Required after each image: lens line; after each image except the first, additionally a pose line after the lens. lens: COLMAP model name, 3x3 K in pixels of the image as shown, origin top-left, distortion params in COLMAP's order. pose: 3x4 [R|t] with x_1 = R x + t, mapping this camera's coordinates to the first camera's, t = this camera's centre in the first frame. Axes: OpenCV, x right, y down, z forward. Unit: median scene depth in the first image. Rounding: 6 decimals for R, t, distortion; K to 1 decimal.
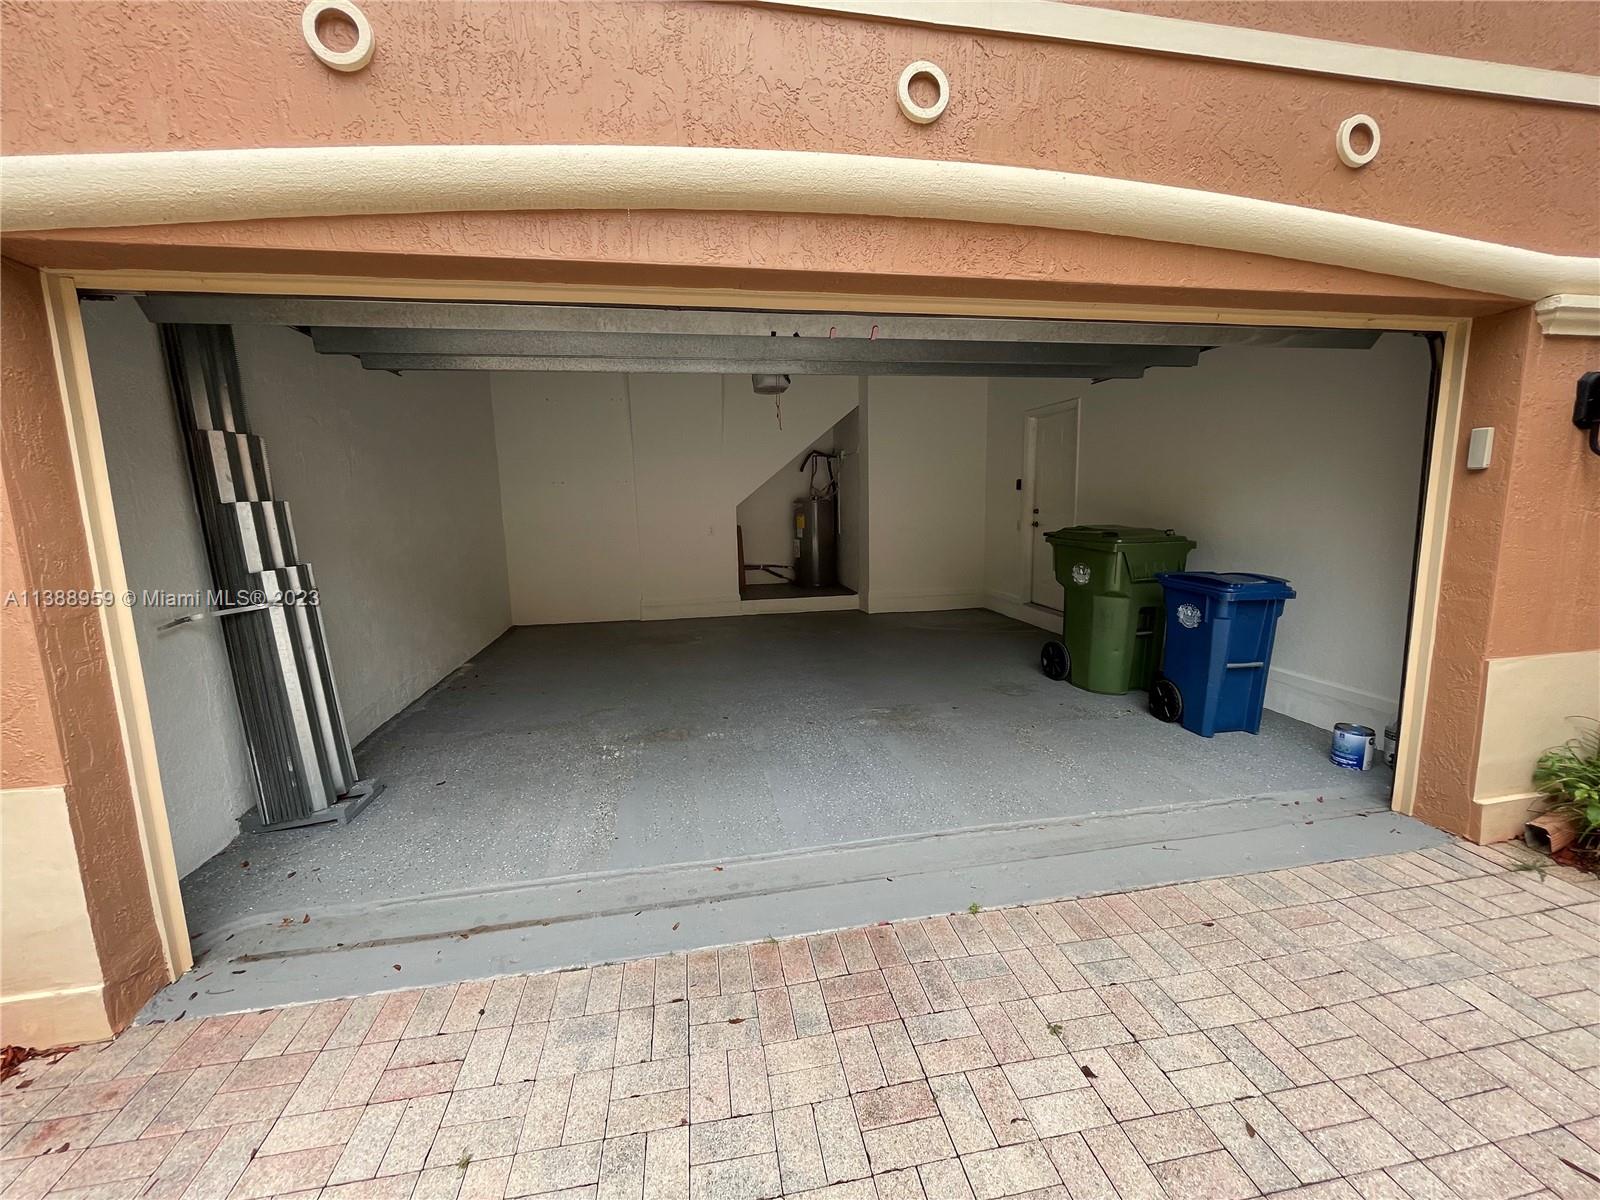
lens RADIAL K [[648.2, 0, 801.2], [0, 648.2, 595.8], [0, 0, 1]] dist [-0.002659, -0.000295]
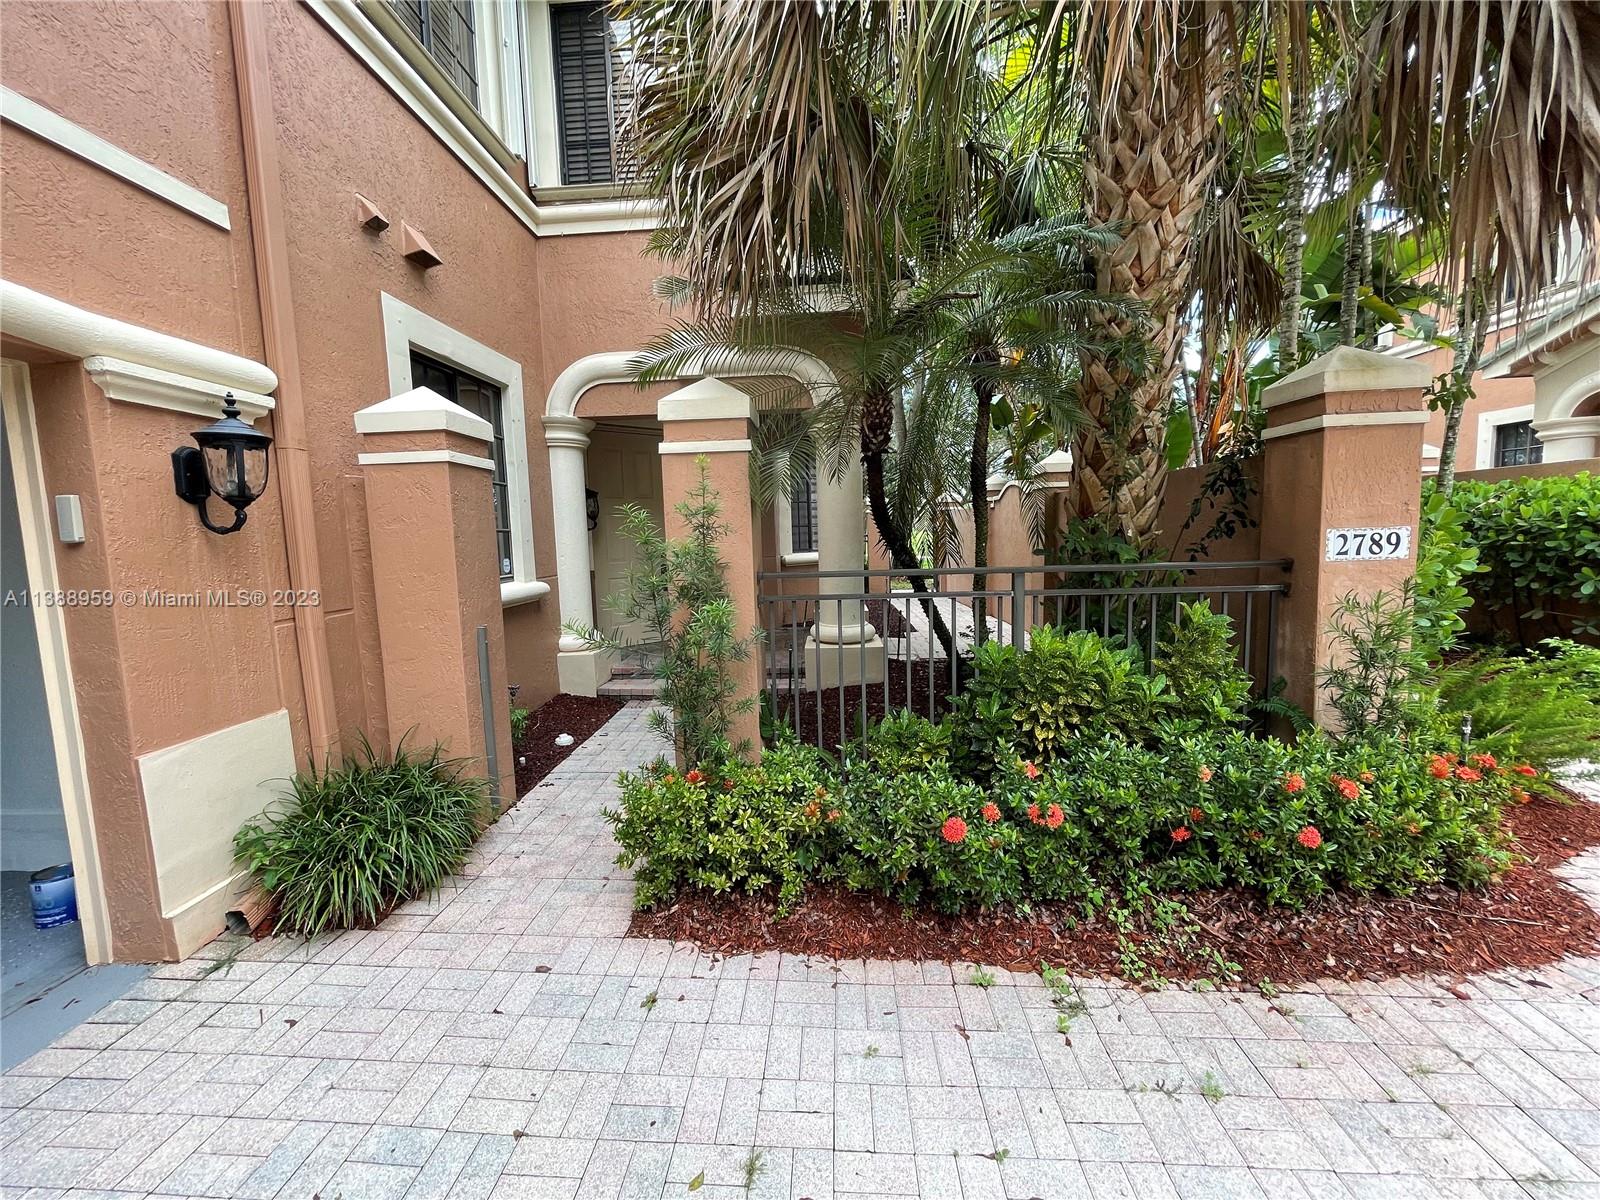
lens RADIAL K [[648.2, 0, 800.6], [0, 648.2, 594.8], [0, 0, 1]] dist [-0.002659, -0.000295]
pose [[0.230663, -0.081021, 0.969655, 0.429647], [0.167726, 0.984922, 0.042398, -0.004908], [-0.958469, 0.152856, 0.240774, -0.106164]]
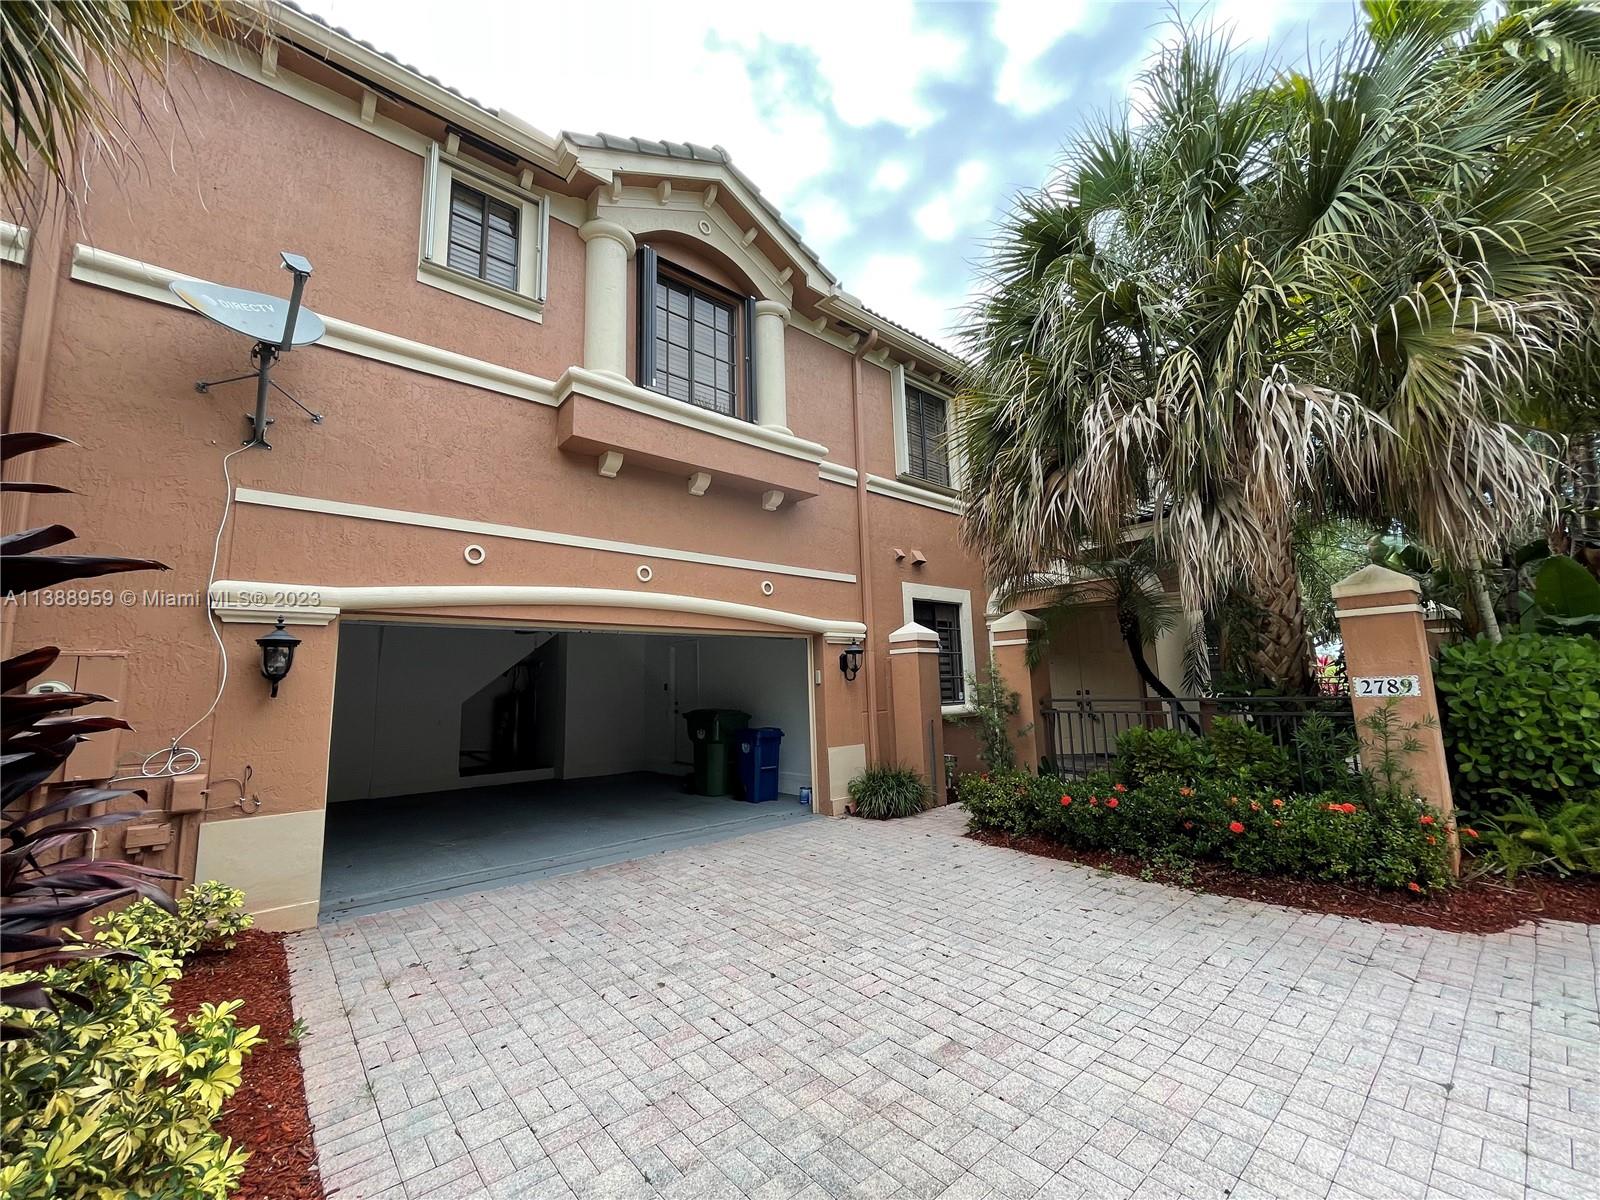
lens RADIAL K [[648.2, 0, 797.4], [0, 648.2, 590.3], [0, 0, 1]] dist [-0.002659, -0.000295]
pose [[0.860643, 0.072844, 0.503972, -0.584219], [0.086230, 0.954572, -0.285230, 0.236798], [-0.501855, 0.288938, 0.815265, -1.512680]]
